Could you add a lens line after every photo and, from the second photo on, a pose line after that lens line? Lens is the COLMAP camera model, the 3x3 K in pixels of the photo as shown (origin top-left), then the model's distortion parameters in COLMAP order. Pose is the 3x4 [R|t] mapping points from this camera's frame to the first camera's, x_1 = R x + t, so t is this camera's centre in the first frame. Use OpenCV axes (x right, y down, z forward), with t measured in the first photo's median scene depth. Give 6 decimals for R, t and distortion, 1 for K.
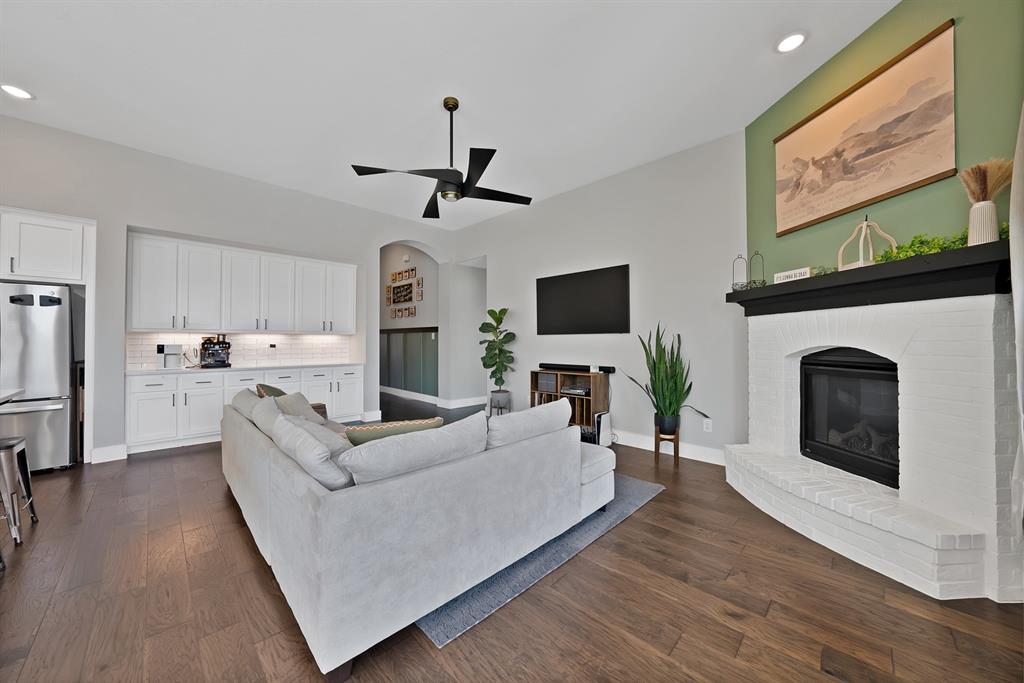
lens RADIAL K [[366.2, 0, 510.7], [0, 366.2, 336.4], [0, 0, 1]] dist [-0.029240, 0.007690]
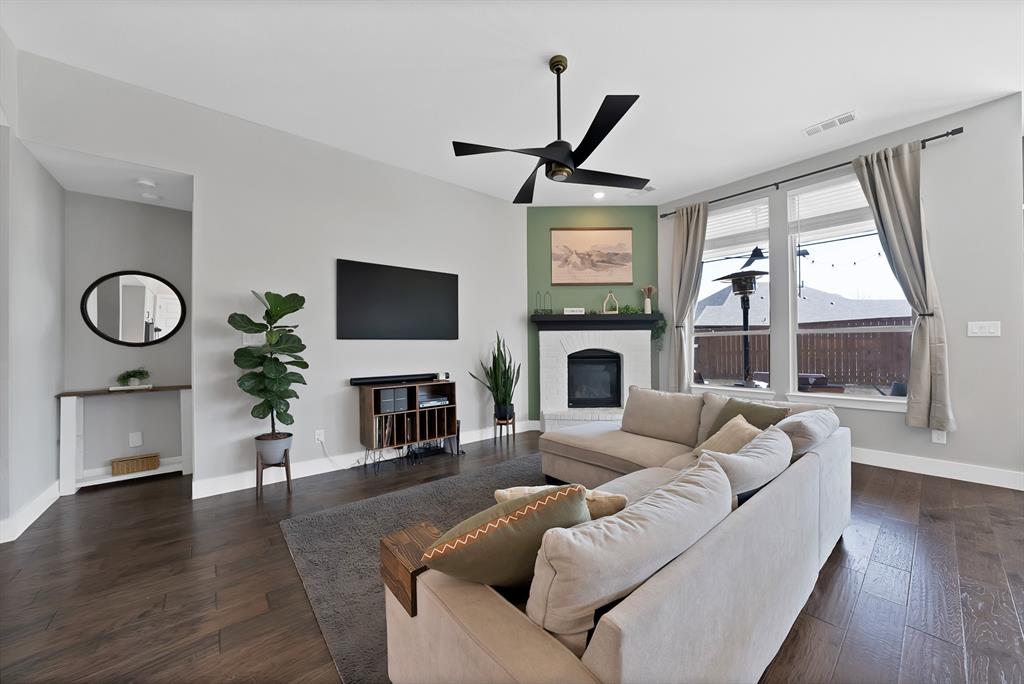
lens RADIAL K [[367.7, 0, 510.6], [0, 367.7, 344.0], [0, 0, 1]] dist [-0.029073, 0.007438]
pose [[0.088945, 0.005855, 0.996019, -0.713892], [-0.005491, 0.999970, -0.005387, 0.008787], [-0.996021, -0.004990, 0.088974, 0.735090]]
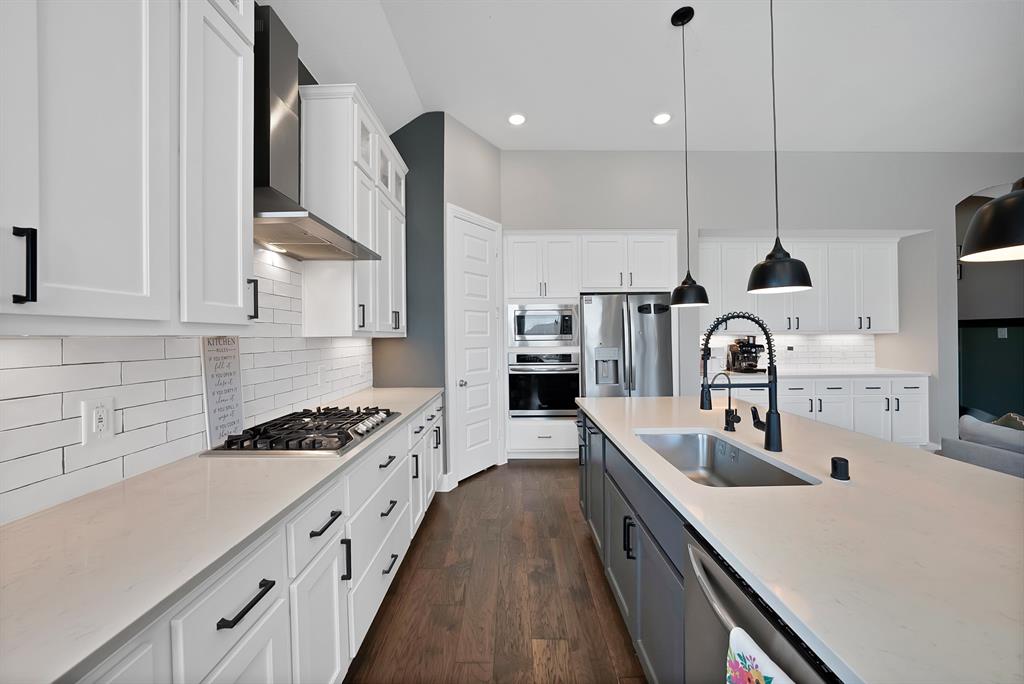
lens RADIAL K [[366.2, 0, 510.7], [0, 366.2, 336.9], [0, 0, 1]] dist [-0.029240, 0.007690]
pose [[0.706365, -0.006808, -0.707815, -0.616618], [0.017016, 0.999828, 0.007364, -0.021948], [0.707644, -0.017246, 0.706359, -0.080395]]
